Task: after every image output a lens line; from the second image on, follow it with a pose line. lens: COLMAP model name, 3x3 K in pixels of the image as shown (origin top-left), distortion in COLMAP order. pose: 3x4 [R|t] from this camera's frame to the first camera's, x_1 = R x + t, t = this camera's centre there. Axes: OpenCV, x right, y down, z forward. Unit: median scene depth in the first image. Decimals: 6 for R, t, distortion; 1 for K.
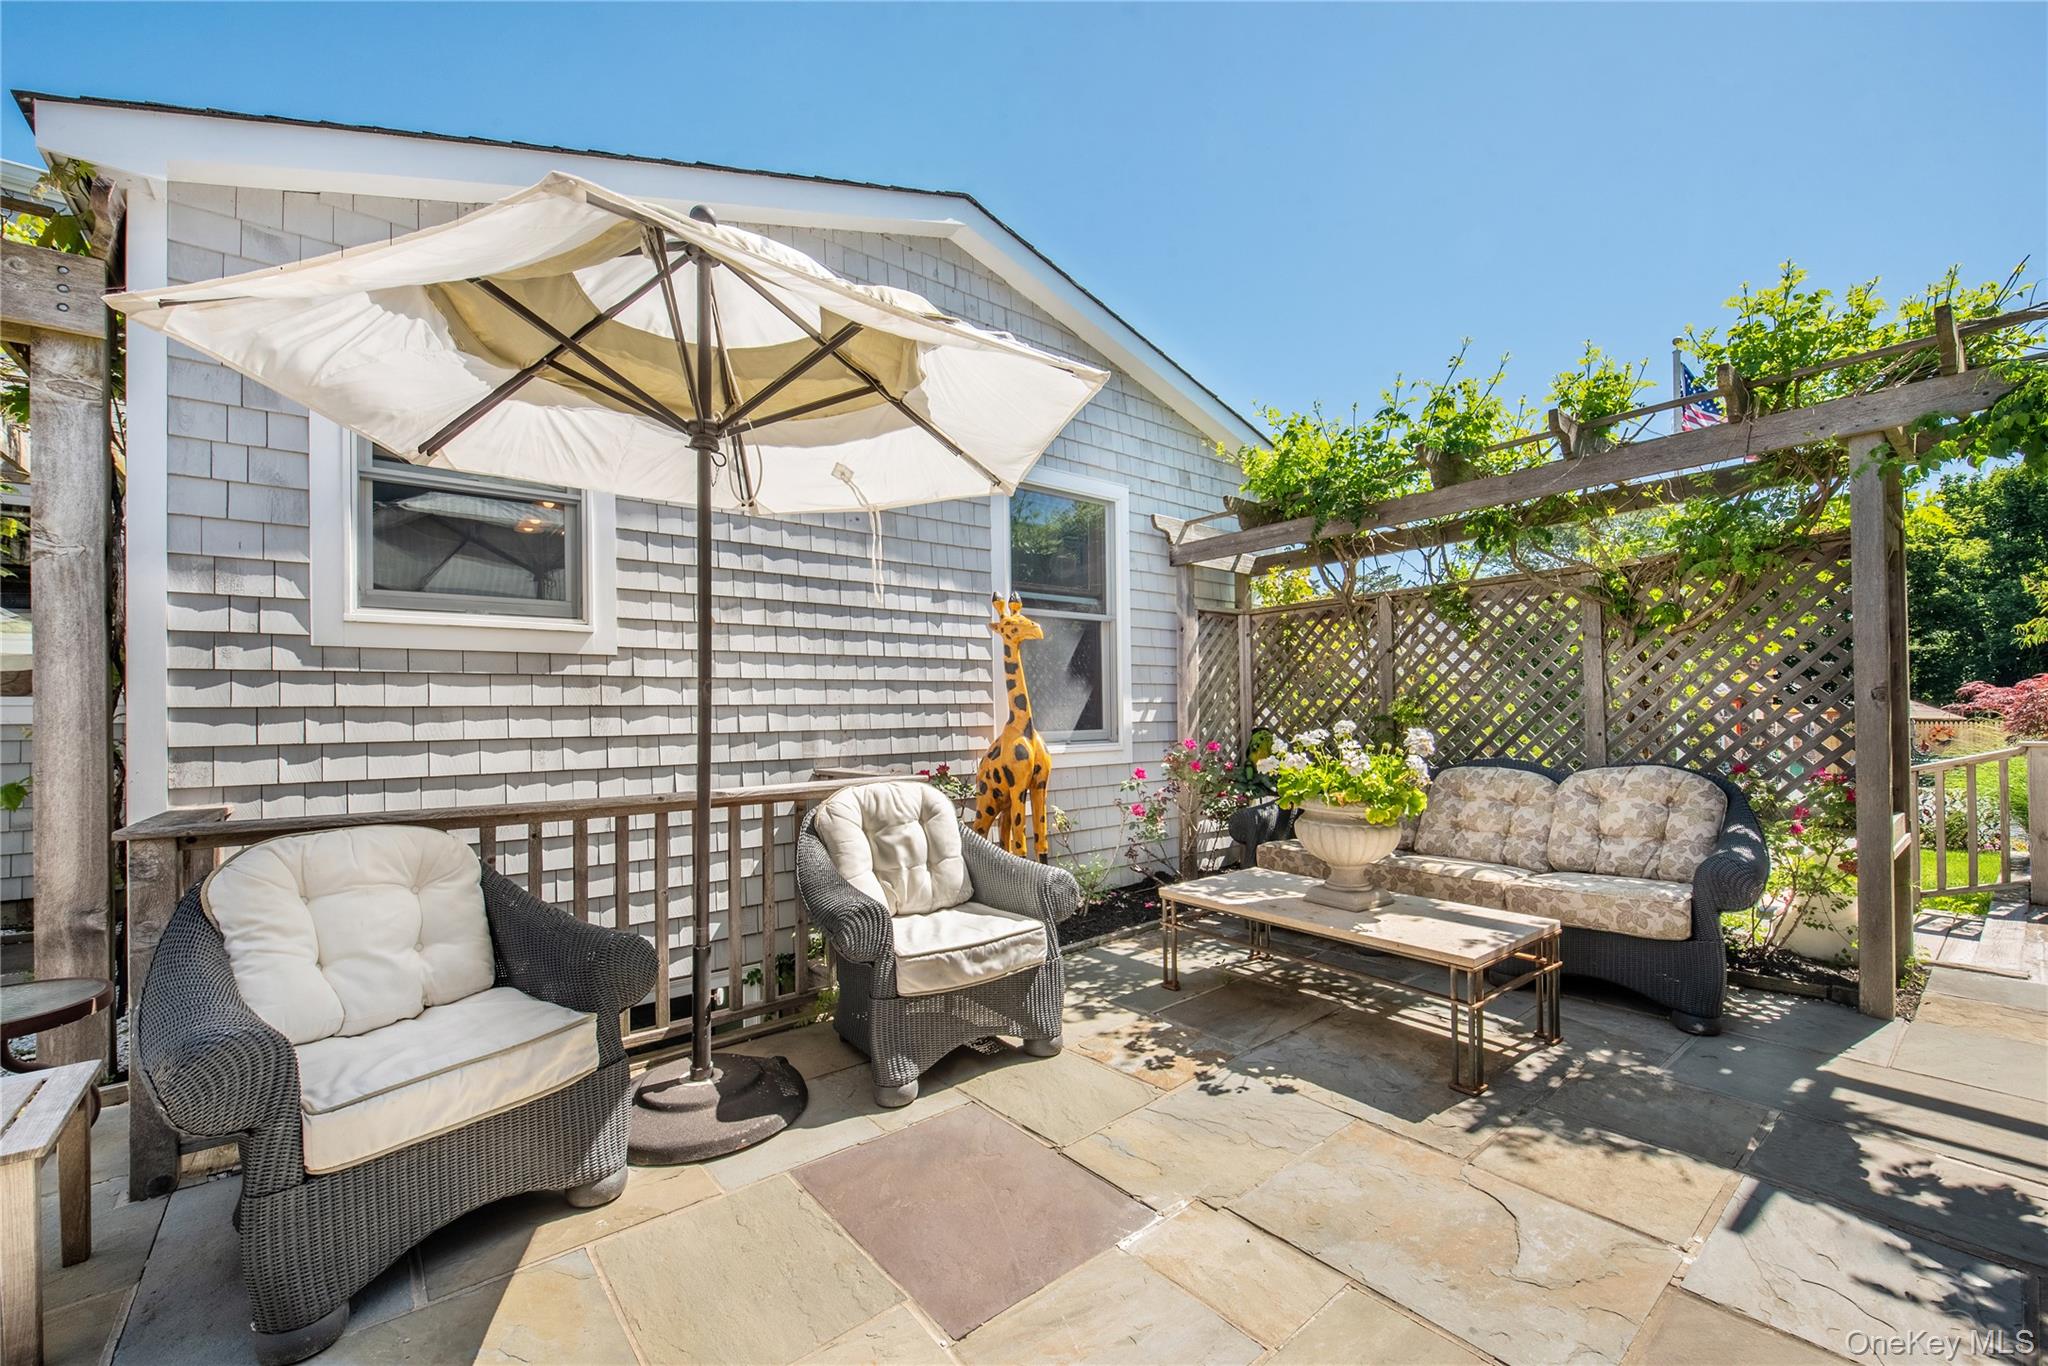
lens RADIAL K [[818.0, 0, 1017.4], [0, 818.0, 696.8], [0, 0, 1]] dist [-0.004441, -0.000290]
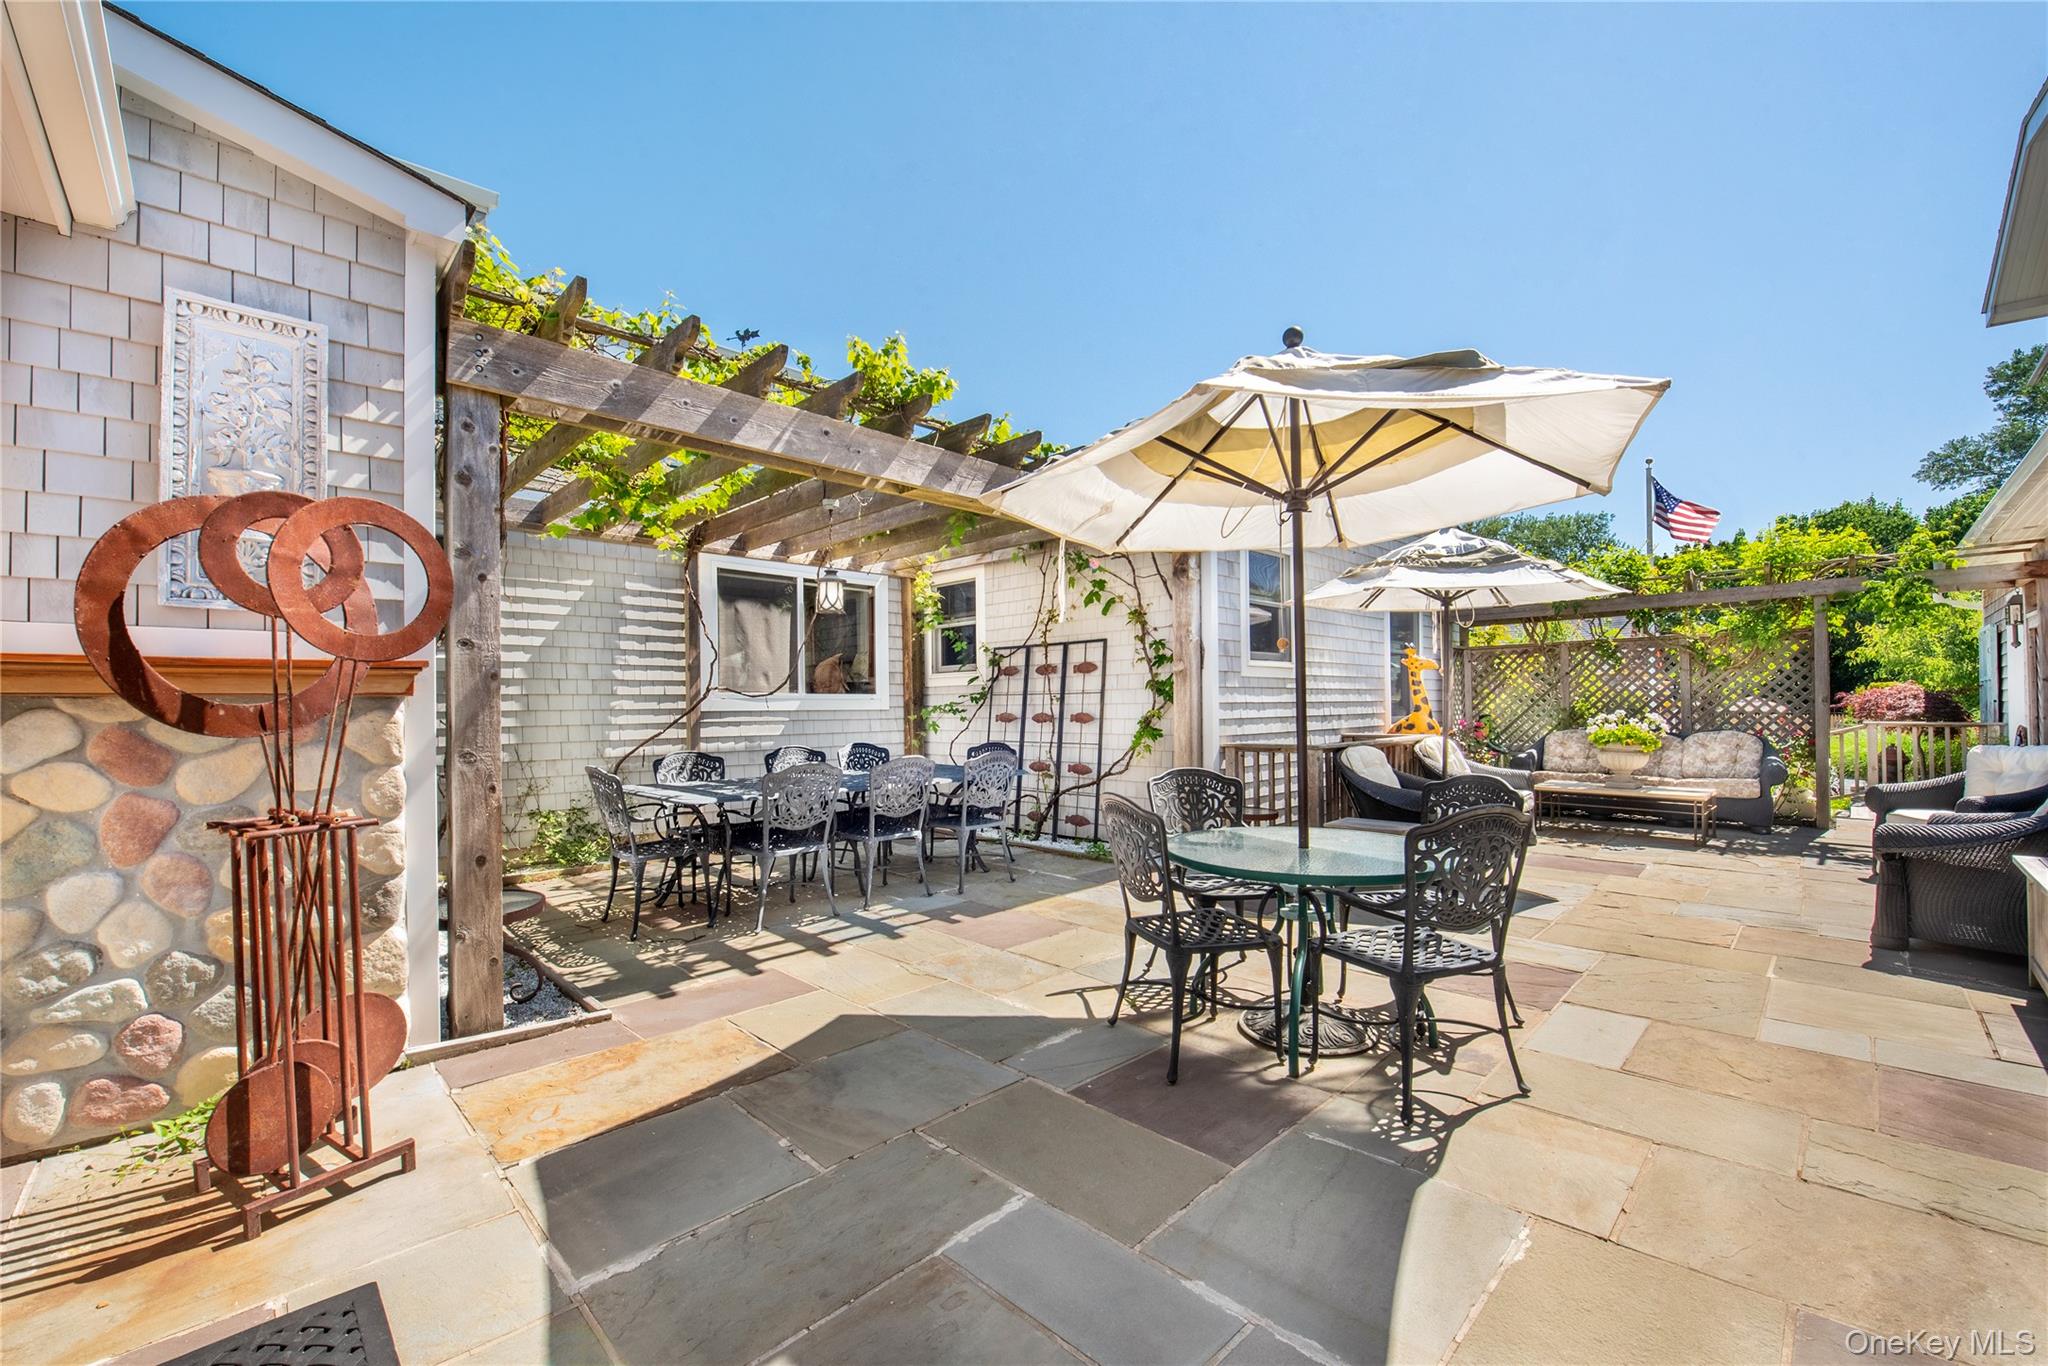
lens RADIAL K [[818.0, 0, 1031.2], [0, 818.0, 687.2], [0, 0, 1]] dist [-0.004441, -0.000290]
pose [[0.992445, 0.007317, 0.122473, -1.323219], [-0.007227, 0.999973, -0.001183, -0.018295], [-0.122479, 0.000289, 0.992471, -0.938711]]
